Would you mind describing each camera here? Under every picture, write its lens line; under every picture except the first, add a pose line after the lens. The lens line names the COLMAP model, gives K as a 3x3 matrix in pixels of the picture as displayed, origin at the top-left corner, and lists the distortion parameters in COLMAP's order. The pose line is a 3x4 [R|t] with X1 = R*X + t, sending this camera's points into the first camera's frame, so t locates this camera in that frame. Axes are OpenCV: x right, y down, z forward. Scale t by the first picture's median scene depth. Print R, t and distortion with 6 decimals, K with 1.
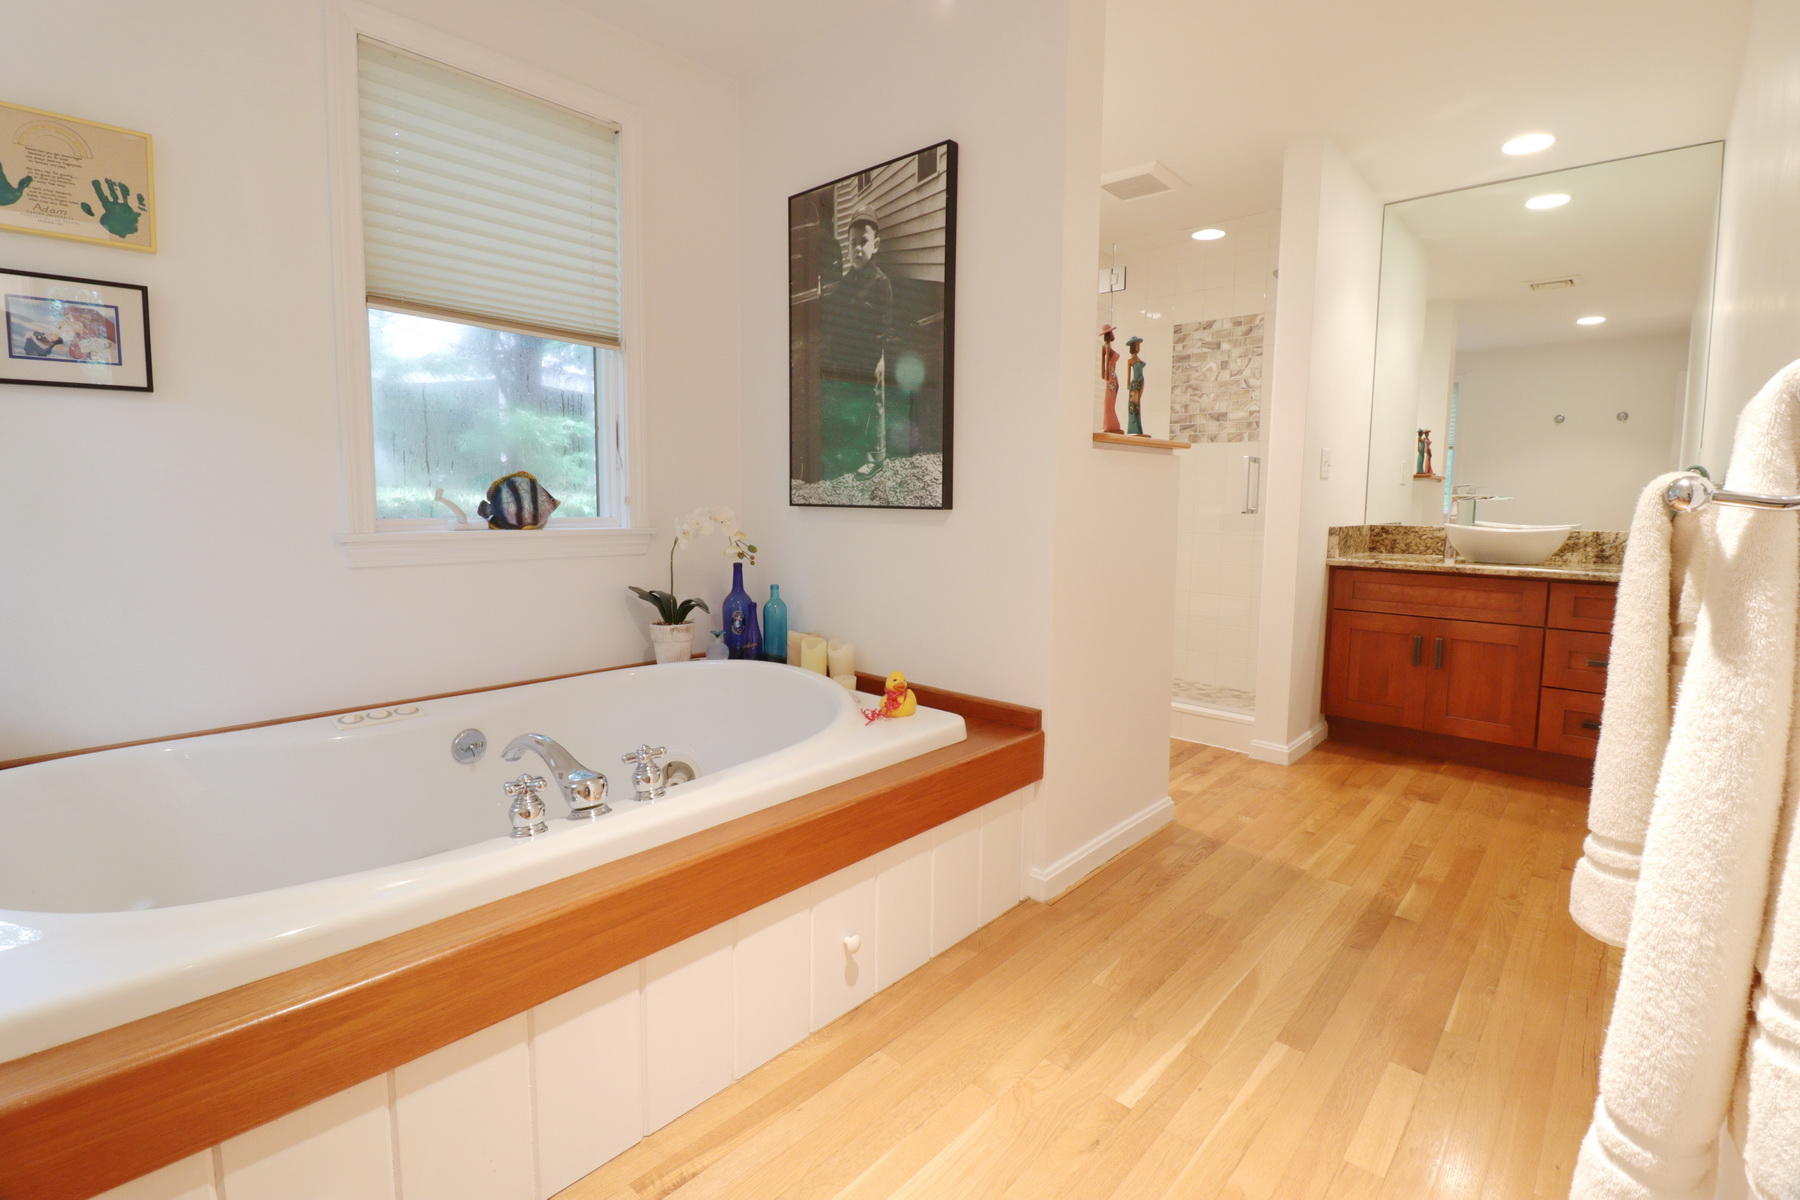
lens RADIAL K [[830.1, 0, 894.3], [0, 830.1, 576.0], [0, 0, 1]] dist [-0.000085, -0.013229]
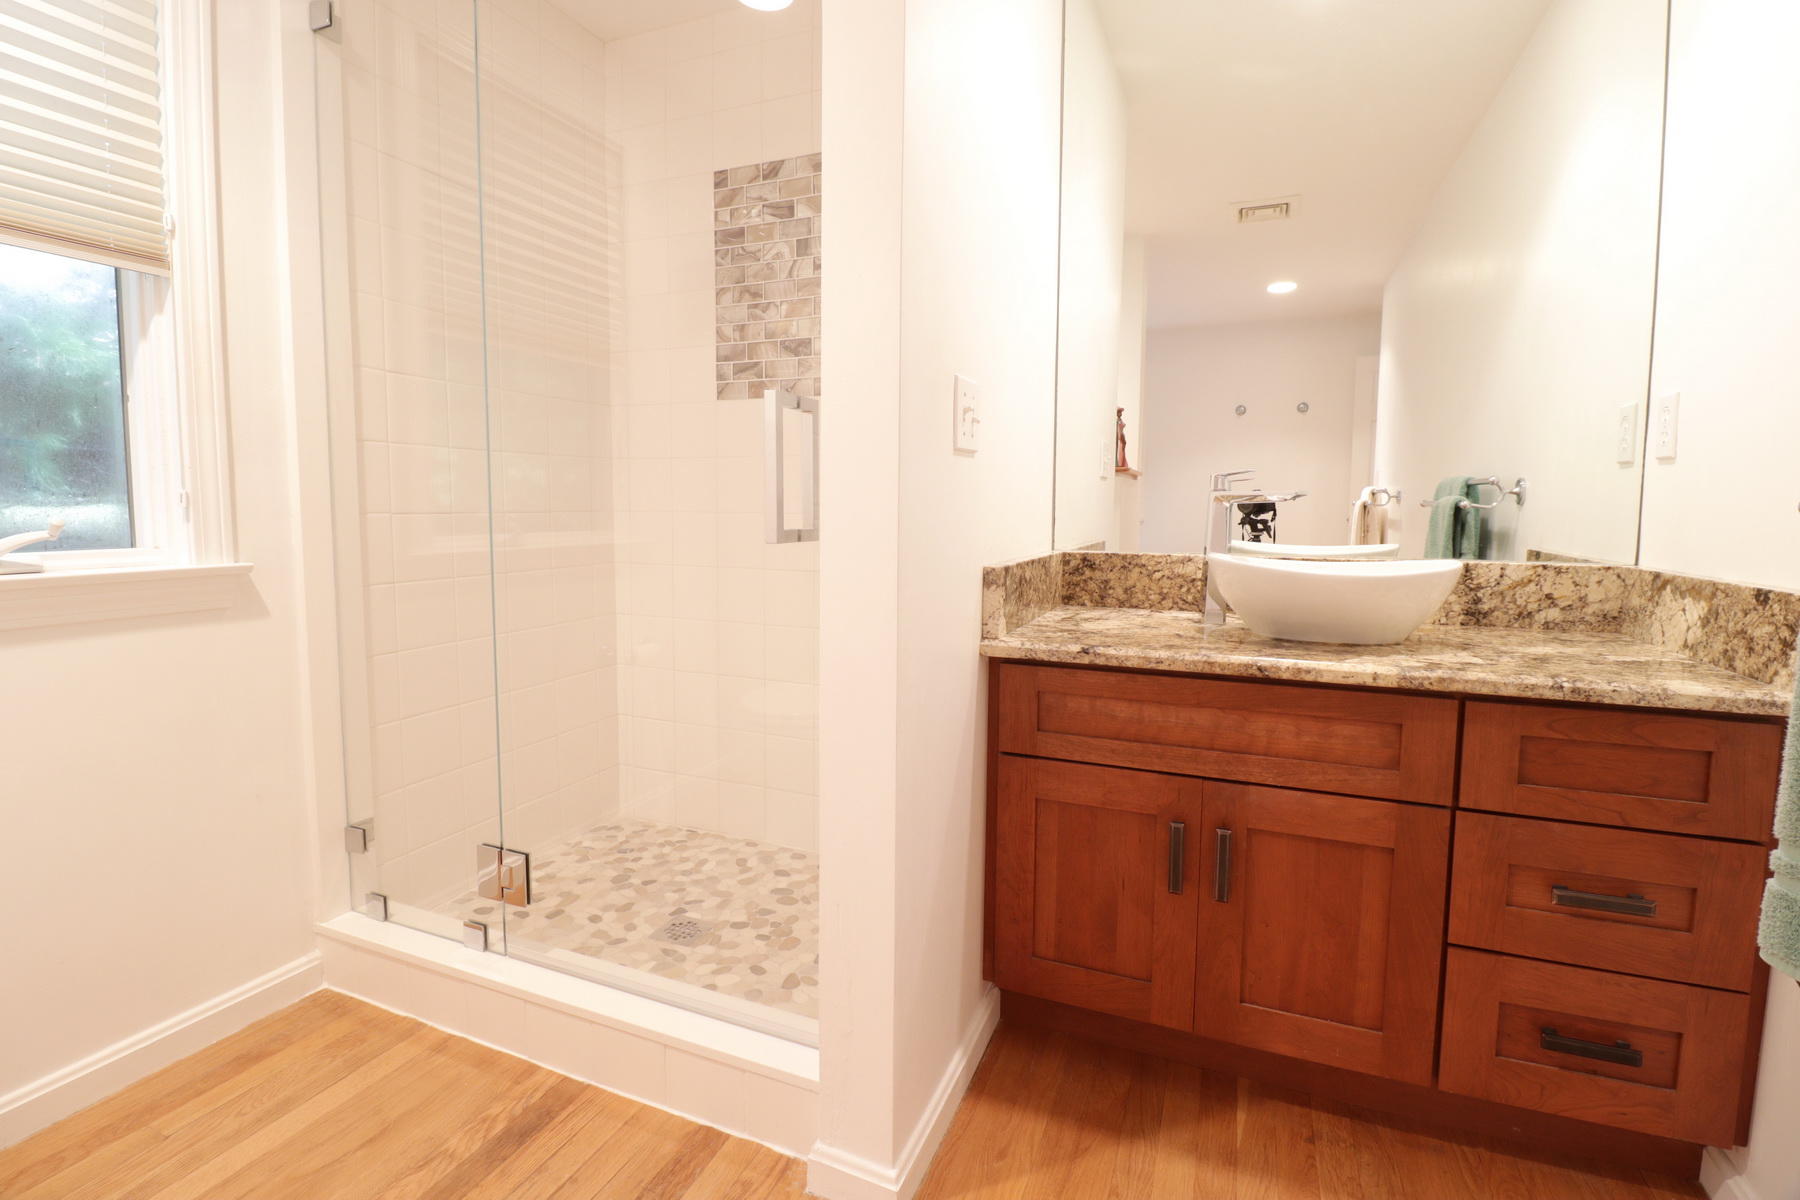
lens RADIAL K [[830.1, 0, 894.3], [0, 830.1, 576.0], [0, 0, 1]] dist [-0.000085, -0.013229]
pose [[0.943267, -0.033771, 0.330312, 0.335530], [0.036166, 0.999345, -0.001109, -0.055163], [-0.330058, 0.012992, 0.943871, 0.602876]]
